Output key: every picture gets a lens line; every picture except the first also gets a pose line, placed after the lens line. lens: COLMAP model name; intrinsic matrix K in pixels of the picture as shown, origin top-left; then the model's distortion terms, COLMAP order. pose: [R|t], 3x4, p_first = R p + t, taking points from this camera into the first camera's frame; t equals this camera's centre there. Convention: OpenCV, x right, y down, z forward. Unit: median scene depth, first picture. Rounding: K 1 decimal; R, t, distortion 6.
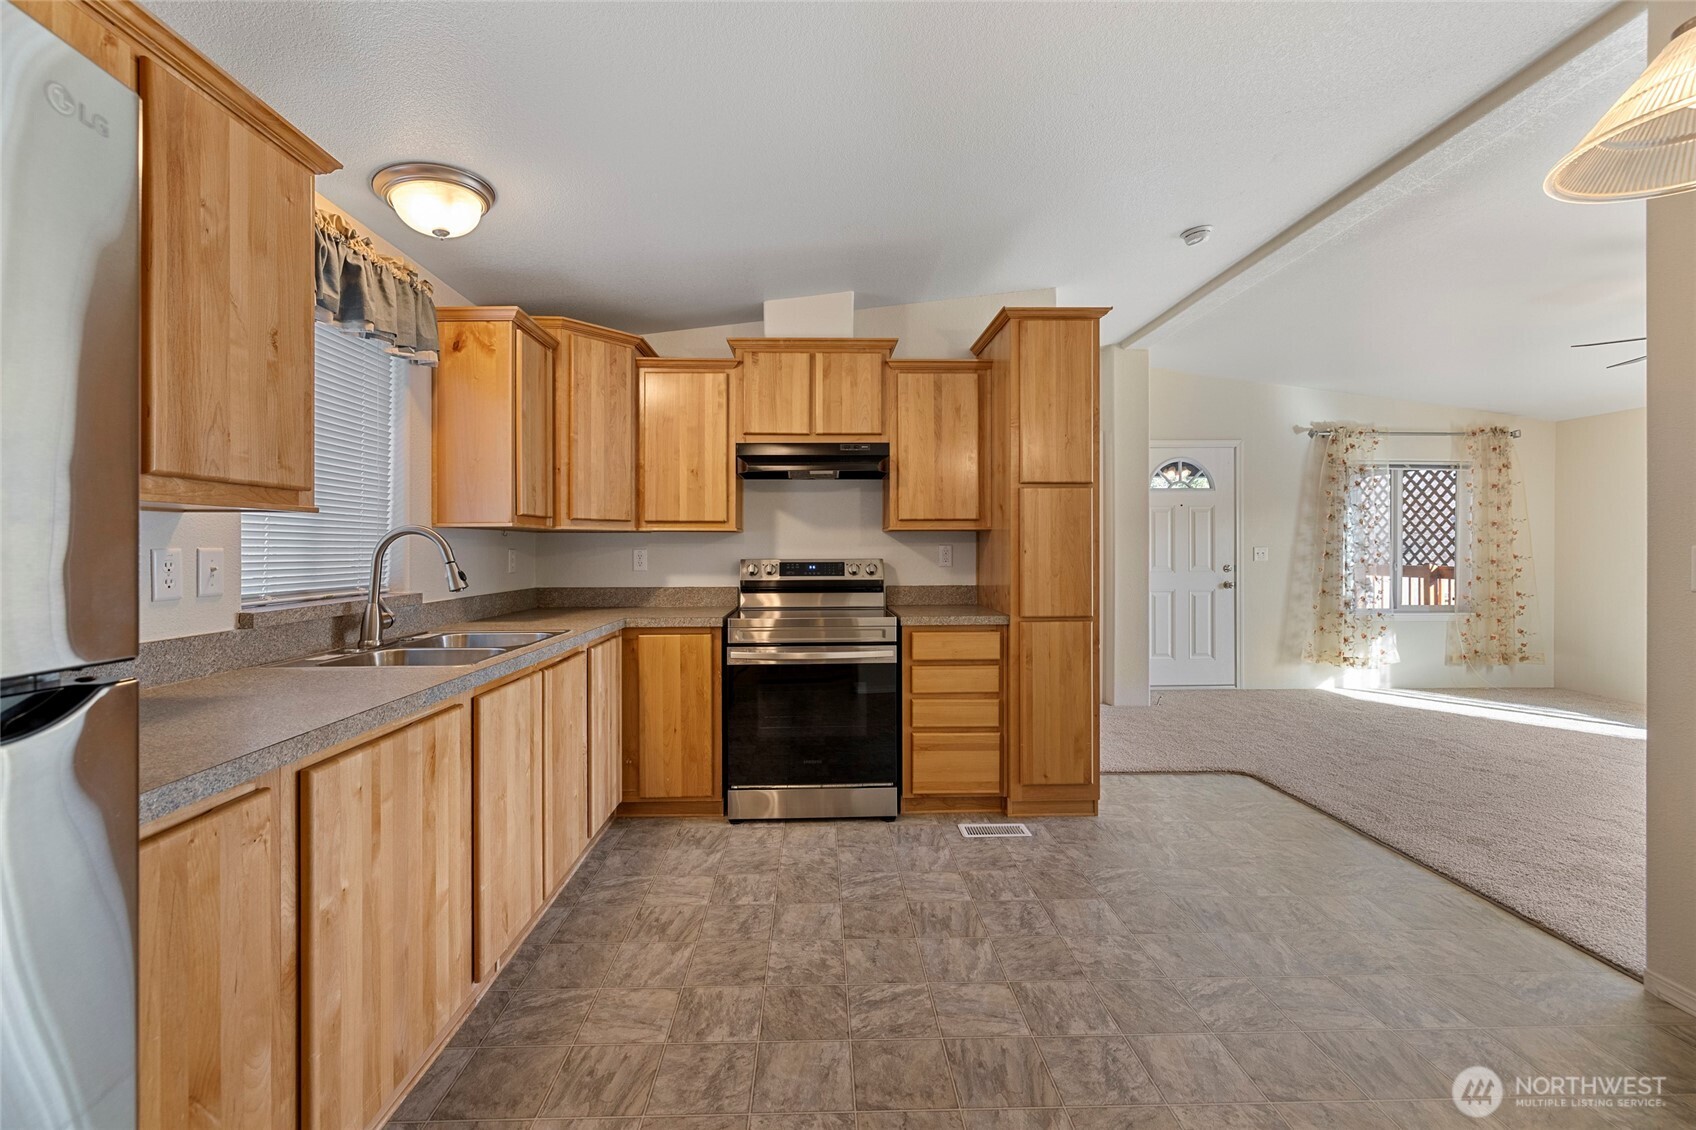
lens RADIAL K [[709.8, 0, 835.4], [0, 709.8, 549.0], [0, 0, 1]] dist [-0.002427, 0.000256]
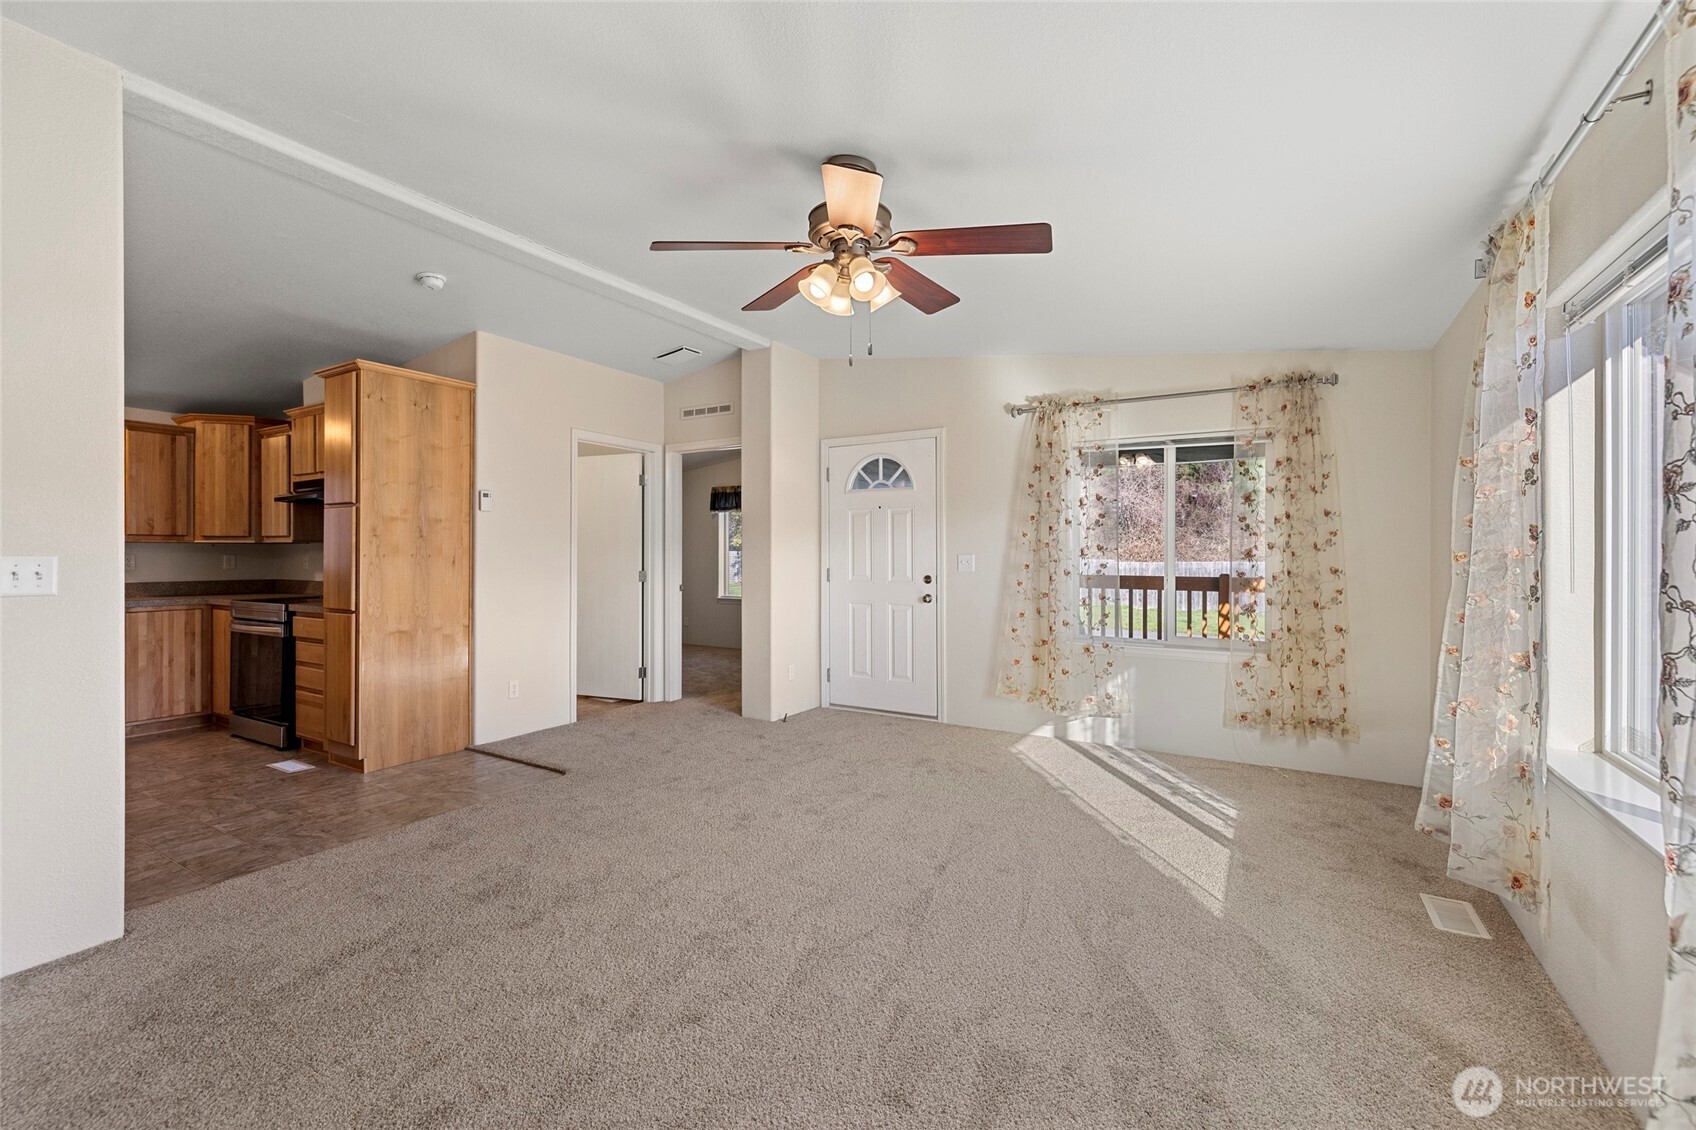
lens RADIAL K [[724.7, 0, 842.3], [0, 724.7, 550.8], [0, 0, 1]] dist [-0.000897, -0.000135]
pose [[0.843584, 0.000428, -0.536996, 1.771280], [-0.002666, 0.999991, -0.003391, -0.007291], [0.536990, 0.004292, 0.843578, 0.392116]]
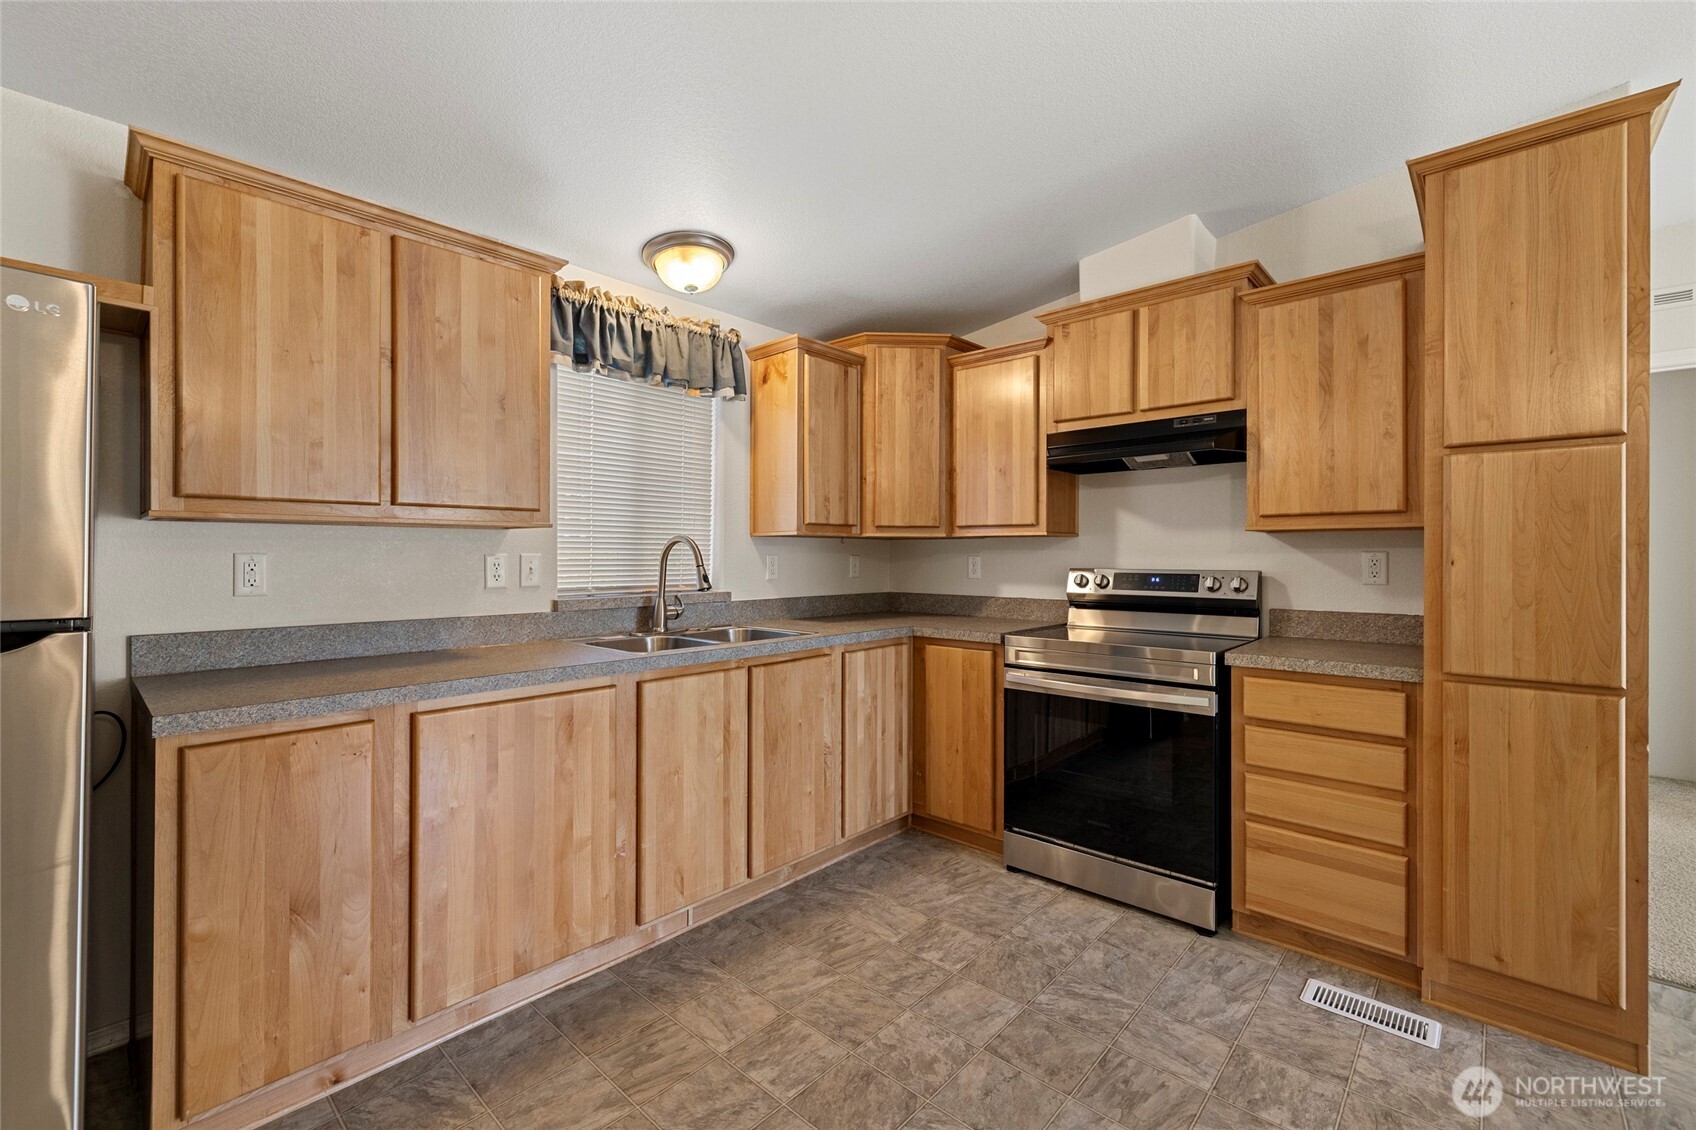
lens RADIAL K [[712.6, 0, 836.4], [0, 712.6, 554.6], [0, 0, 1]] dist [-0.001329, -0.000123]
pose [[0.715966, 0.003093, -0.698129, 0.313147], [-0.004280, 0.999991, 0.000041, -0.001172], [0.698122, 0.002959, 0.715972, 0.220116]]
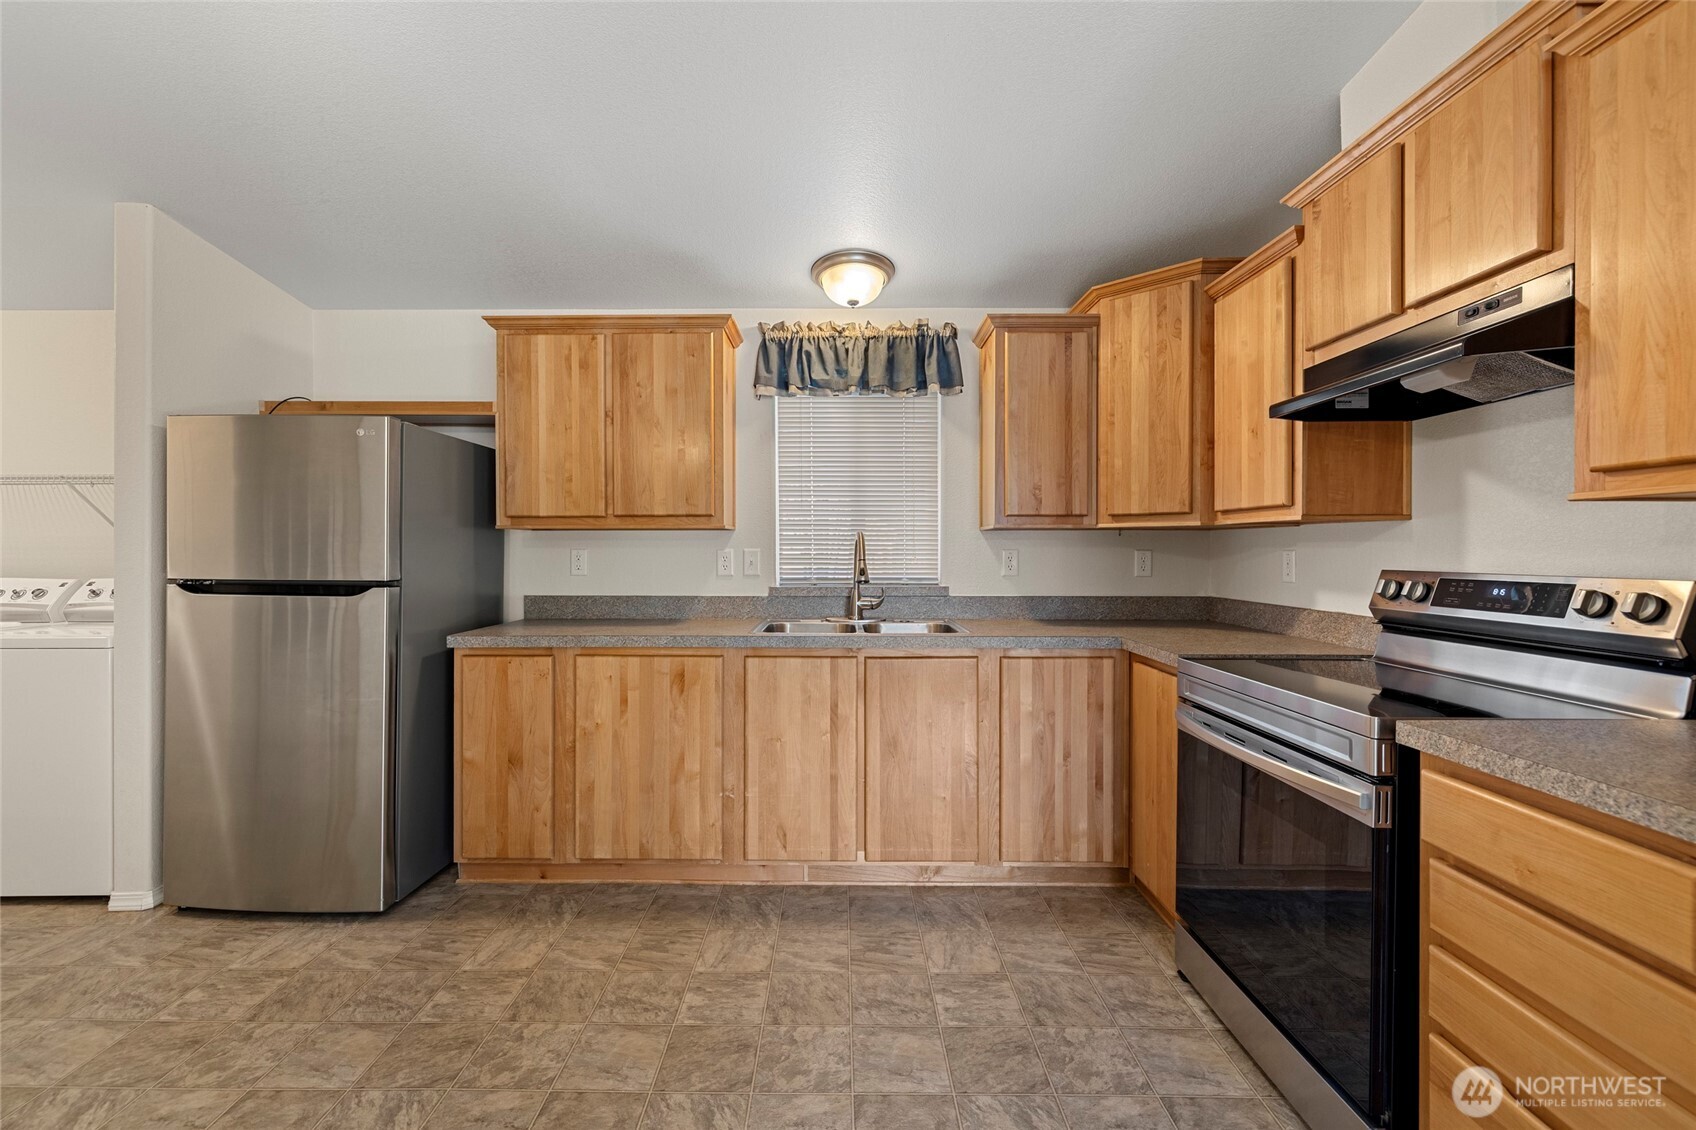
lens RADIAL K [[712.6, 0, 836.4], [0, 712.6, 554.6], [0, 0, 1]] dist [-0.001329, -0.000123]
pose [[-0.032424, 0.008960, -0.999434, 0.508794], [-0.001707, 0.999958, 0.009020, -0.002079], [0.999473, 0.001999, -0.032407, 0.701947]]
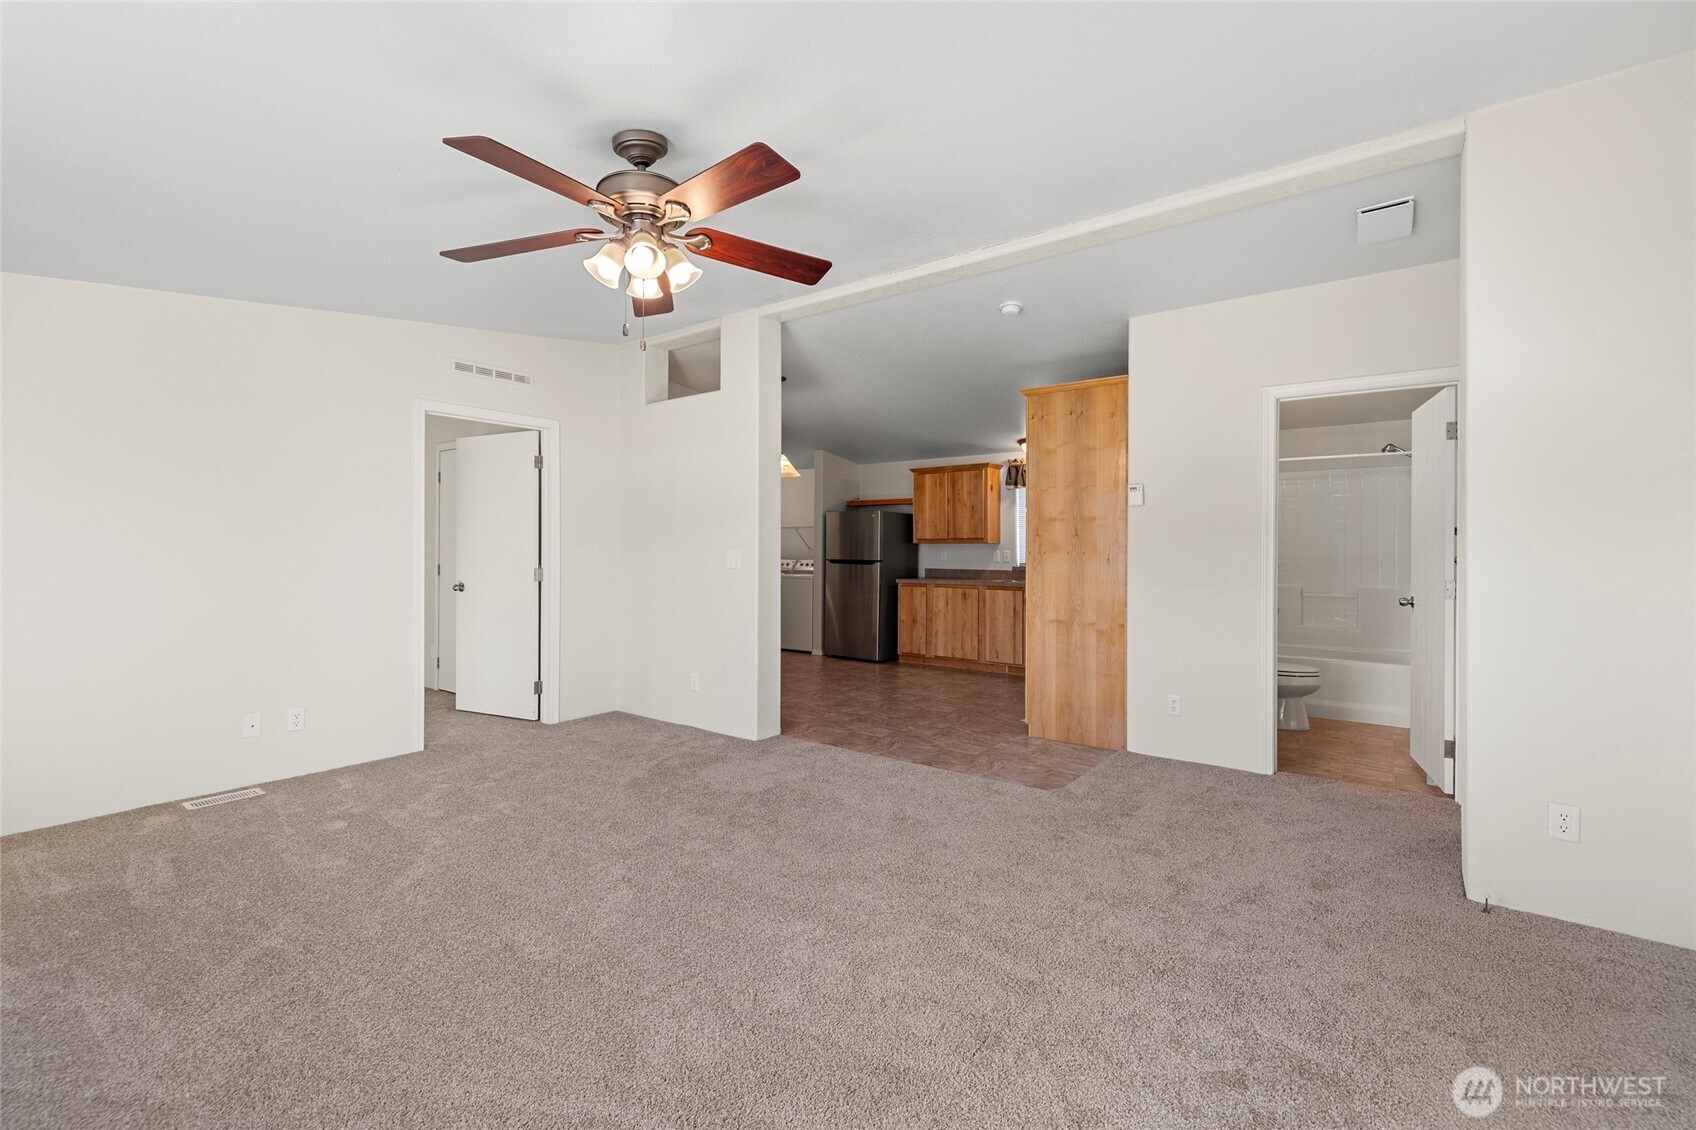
lens RADIAL K [[724.7, 0, 842.3], [0, 724.7, 550.8], [0, 0, 1]] dist [-0.000897, -0.000135]
pose [[-0.620268, 0.000613, -0.784390, 1.805572], [-0.003336, 0.999989, 0.003419, -0.007611], [0.784383, 0.004738, -0.620259, 1.647849]]
